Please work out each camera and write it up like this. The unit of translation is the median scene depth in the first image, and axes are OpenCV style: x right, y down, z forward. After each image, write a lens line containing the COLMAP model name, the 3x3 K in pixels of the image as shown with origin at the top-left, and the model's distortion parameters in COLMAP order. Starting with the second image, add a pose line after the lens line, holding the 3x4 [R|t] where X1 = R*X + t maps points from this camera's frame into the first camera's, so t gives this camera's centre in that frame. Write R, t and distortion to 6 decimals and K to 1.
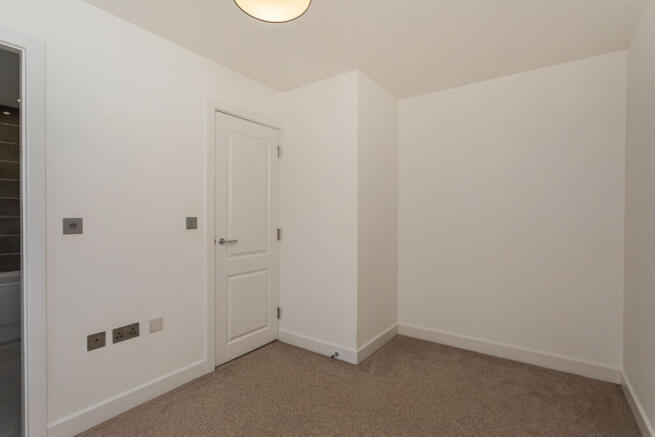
lens RADIAL K [[310.5, 0, 327.5], [0, 310.5, 218.5], [0, 0, 1]] dist [-0.001705, -0.000404]
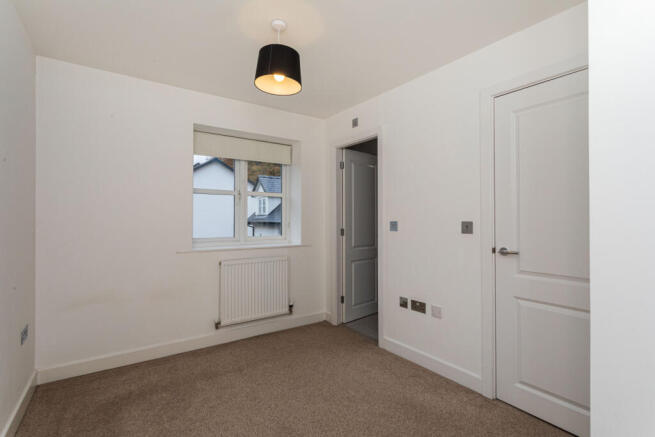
lens RADIAL K [[310.5, 0, 327.5], [0, 310.5, 218.5], [0, 0, 1]] dist [-0.001705, -0.000404]
pose [[-0.340023, -0.004125, -0.940408, 0.632901], [-0.009758, 0.999952, -0.000858, -0.008264], [0.940366, 0.008884, -0.340047, 0.901982]]
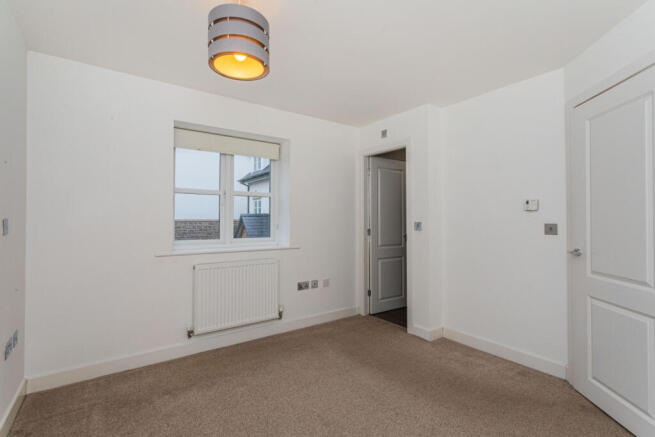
lens RADIAL K [[322.7, 0, 330.7], [0, 322.7, 216.4], [0, 0, 1]] dist [-0.000126, 0.000127]
pose [[-0.292209, -0.013354, -0.956261, 0.889849], [-0.009385, 0.999894, -0.011095, -0.007338], [0.956308, 0.005732, -0.292304, 0.761914]]
